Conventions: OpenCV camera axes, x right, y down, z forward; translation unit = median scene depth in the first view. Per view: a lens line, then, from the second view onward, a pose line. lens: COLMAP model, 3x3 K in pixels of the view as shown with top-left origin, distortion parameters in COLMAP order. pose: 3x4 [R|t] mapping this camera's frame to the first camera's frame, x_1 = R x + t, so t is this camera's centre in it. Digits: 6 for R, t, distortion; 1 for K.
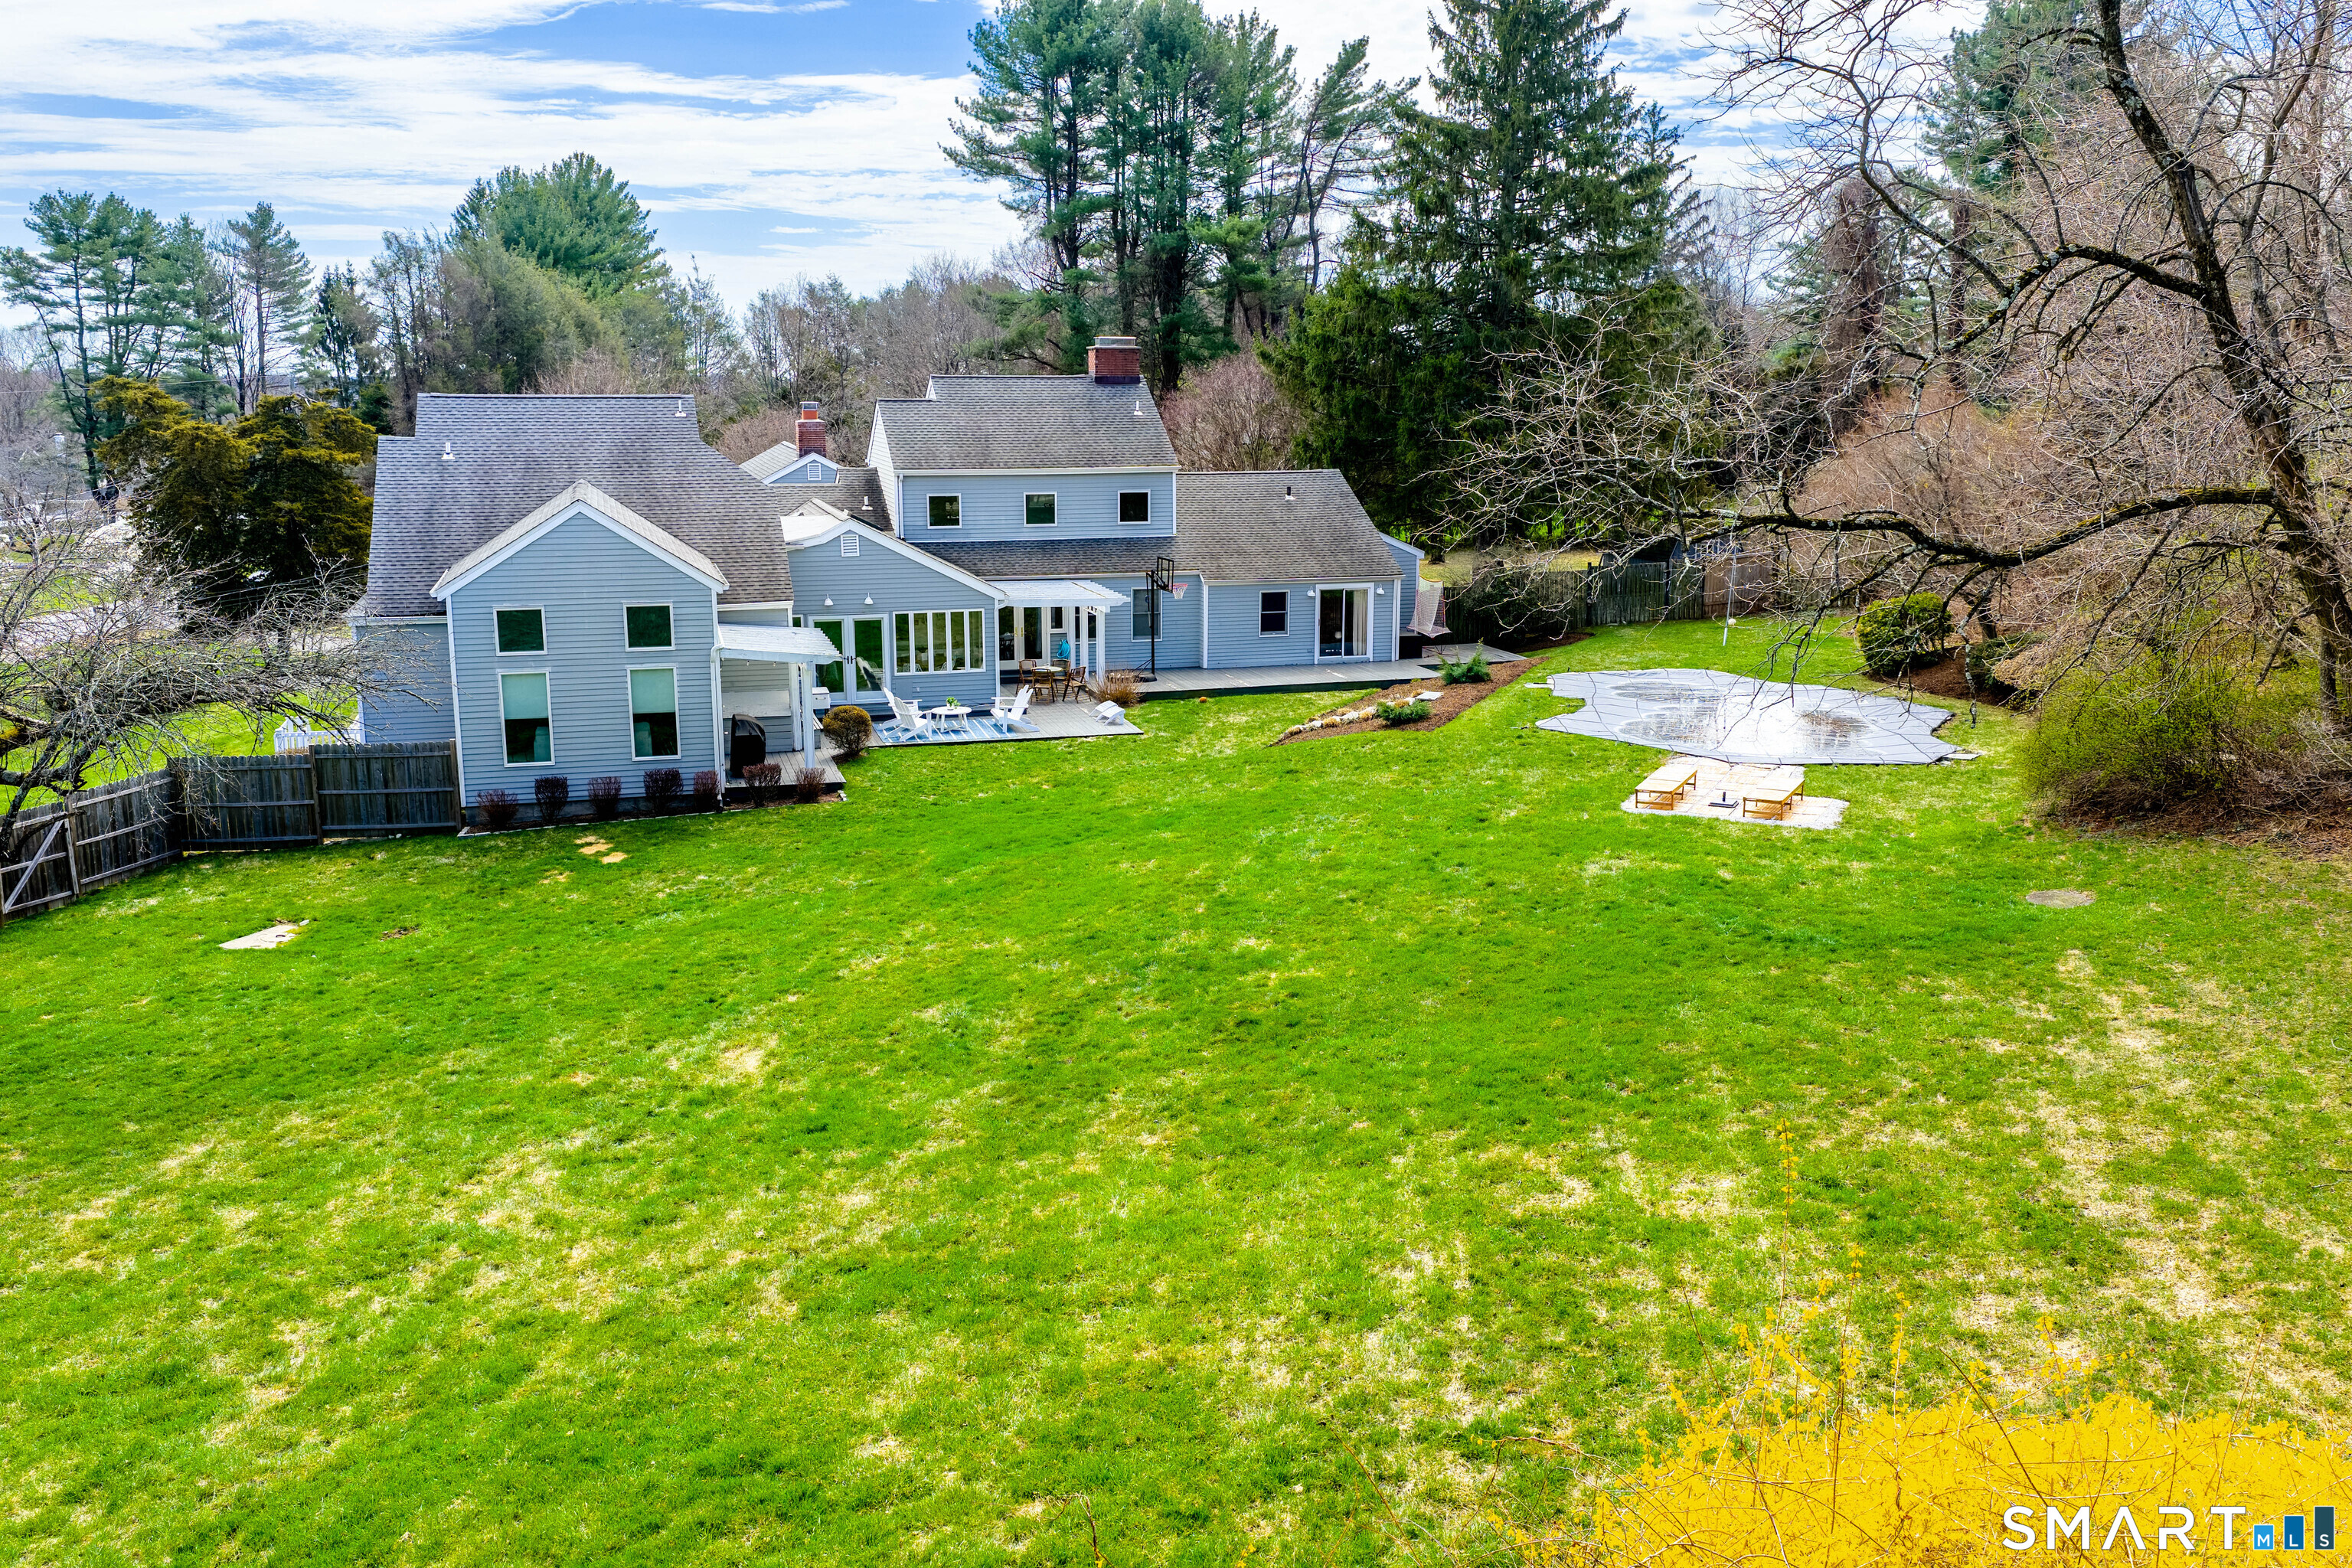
lens RADIAL K [[1965.0, 0, 1176.0], [0, 1965.0, 784.0], [0, 0, 1]] dist [0.027271, -0.044274]
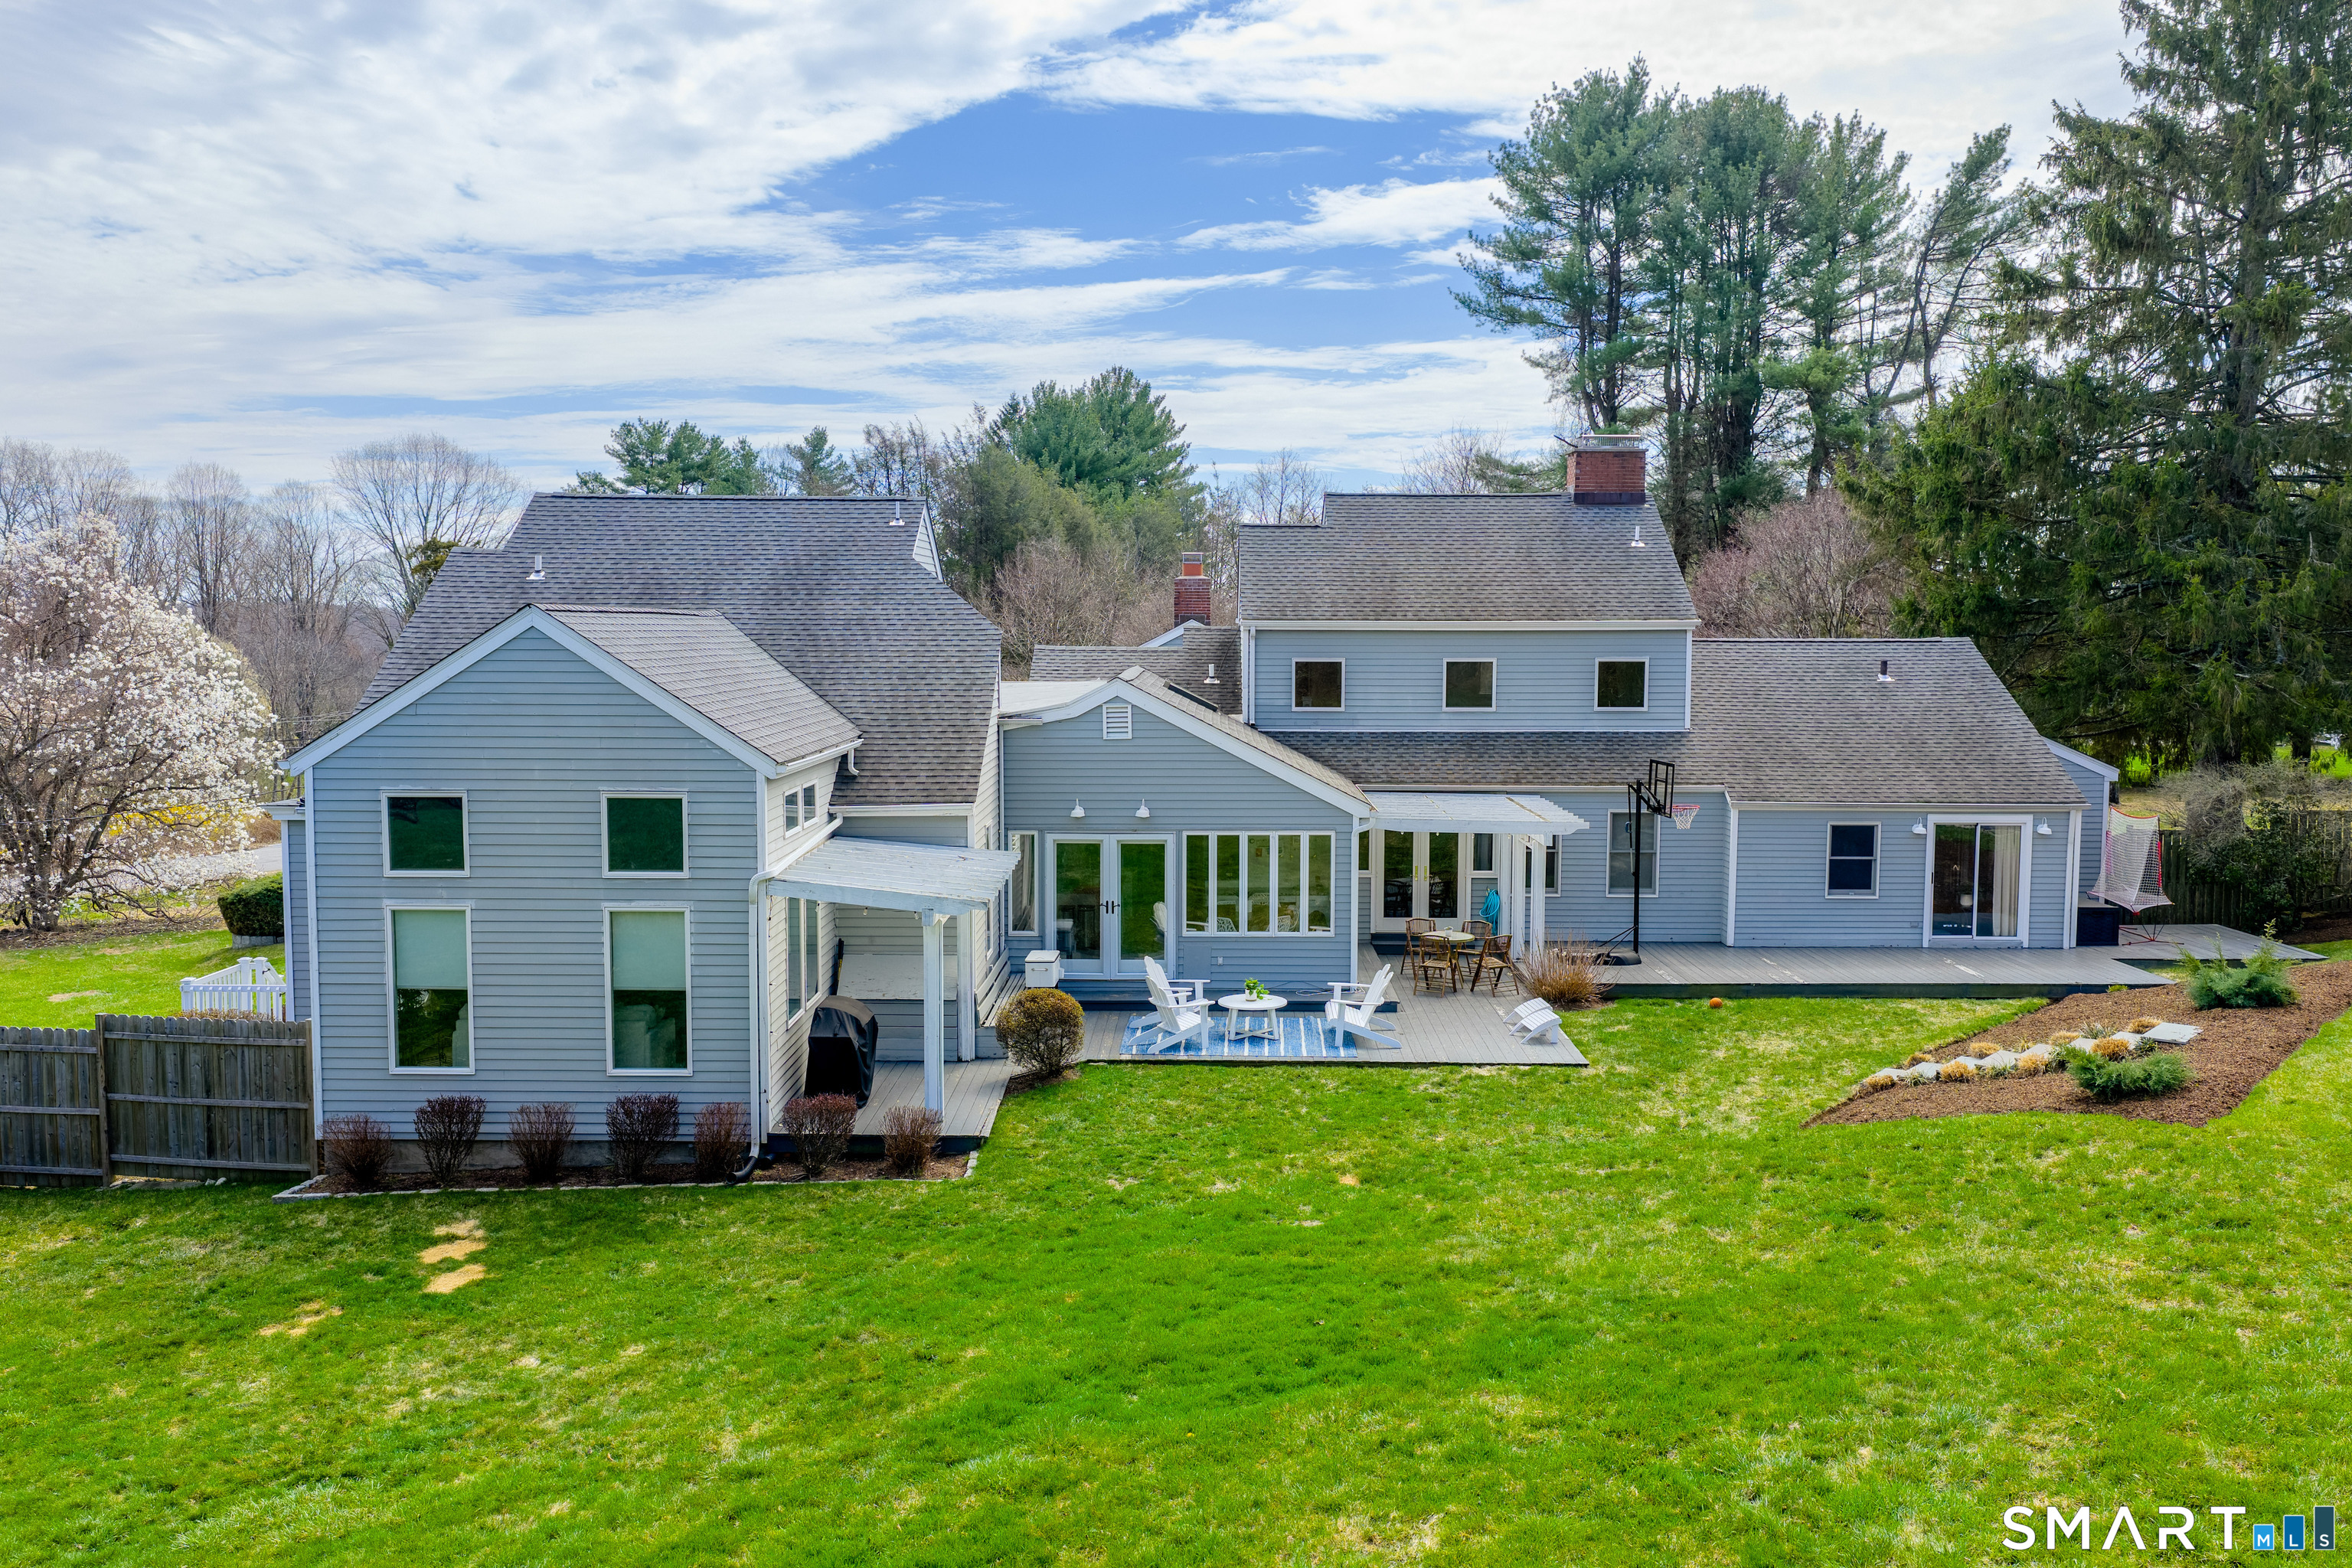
lens RADIAL K [[1965.0, 0, 1176.0], [0, 1965.0, 784.0], [0, 0, 1]] dist [0.027271, -0.044274]
pose [[0.957448, 0.026295, -0.287407, 0.024361], [-0.061473, 0.991569, -0.114066, -0.028370], [0.281985, 0.126880, 0.950992, 0.364977]]
